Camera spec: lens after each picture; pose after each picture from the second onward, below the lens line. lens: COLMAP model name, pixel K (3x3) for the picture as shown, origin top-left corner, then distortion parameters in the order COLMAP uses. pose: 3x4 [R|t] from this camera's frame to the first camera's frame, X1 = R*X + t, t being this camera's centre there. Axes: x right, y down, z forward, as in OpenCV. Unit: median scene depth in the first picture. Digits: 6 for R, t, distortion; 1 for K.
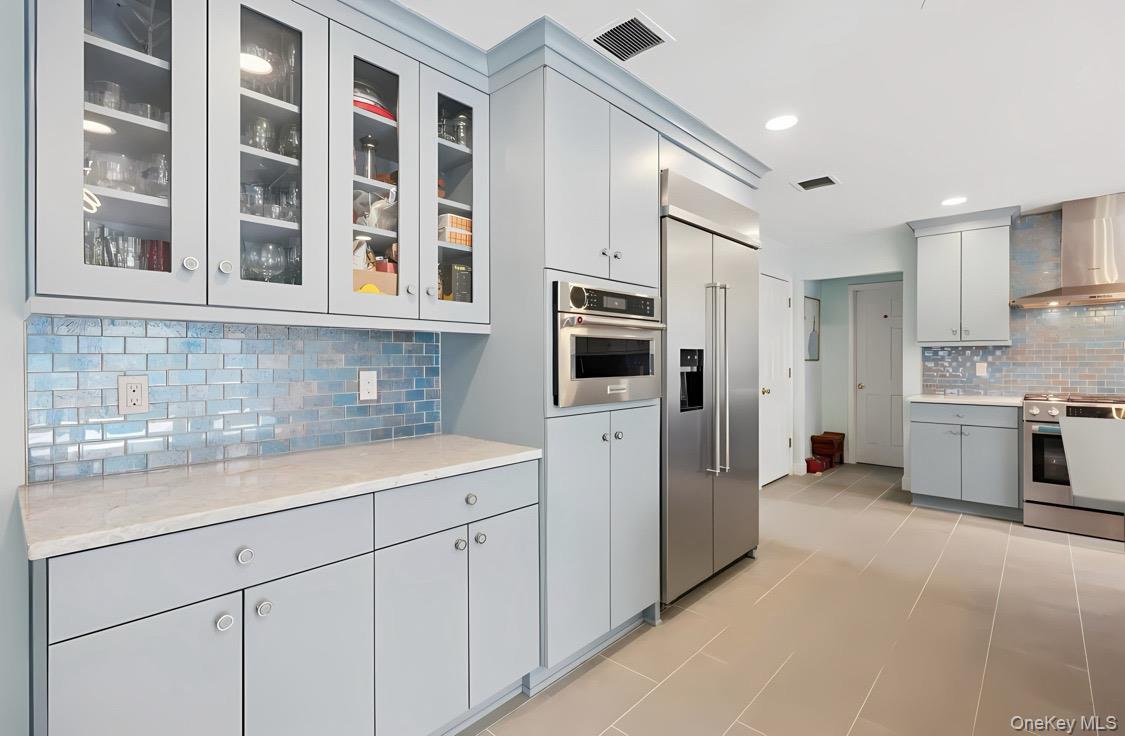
lens RADIAL K [[515.5, 0, 562.7], [0, 515.5, 363.3], [0, 0, 1]] dist [-0.014584, 0.000145]
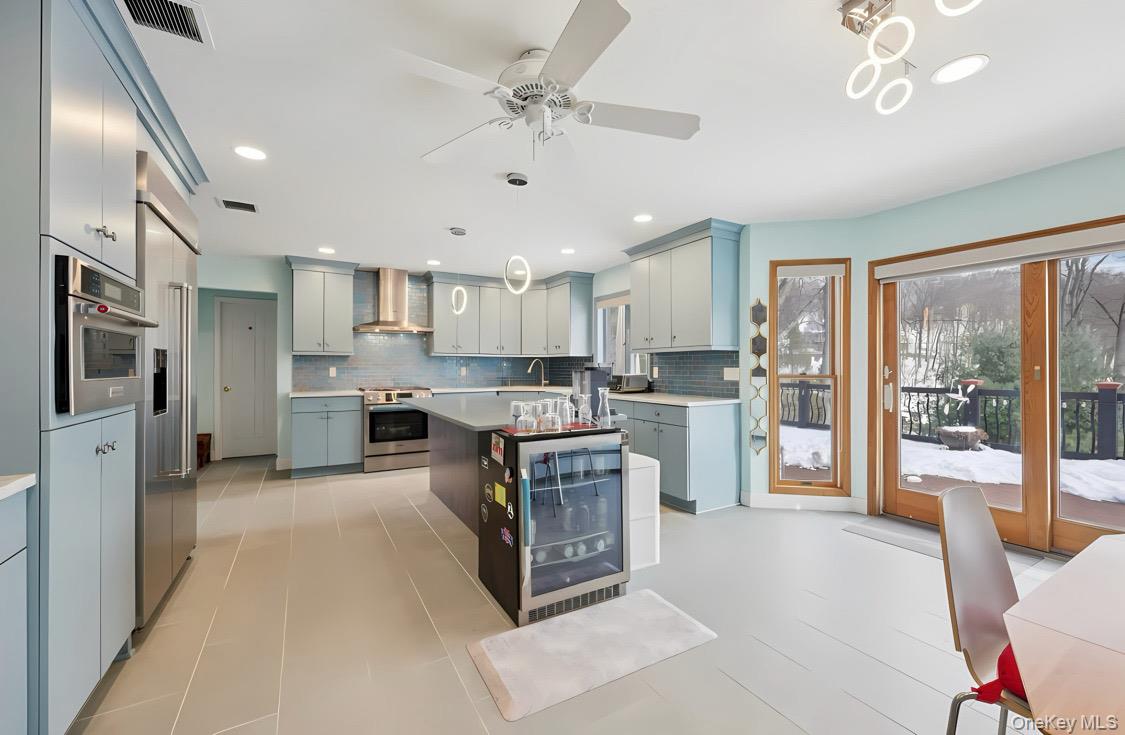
lens RADIAL K [[444.8, 0, 564.4], [0, 444.8, 366.7], [0, 0, 1]] dist [0.003093, 0.000137]
pose [[0.290006, 0.004594, 0.957014, -0.207889], [0.003480, 0.999977, -0.005854, 0.008055], [-0.957018, 0.005028, 0.289984, 0.032858]]
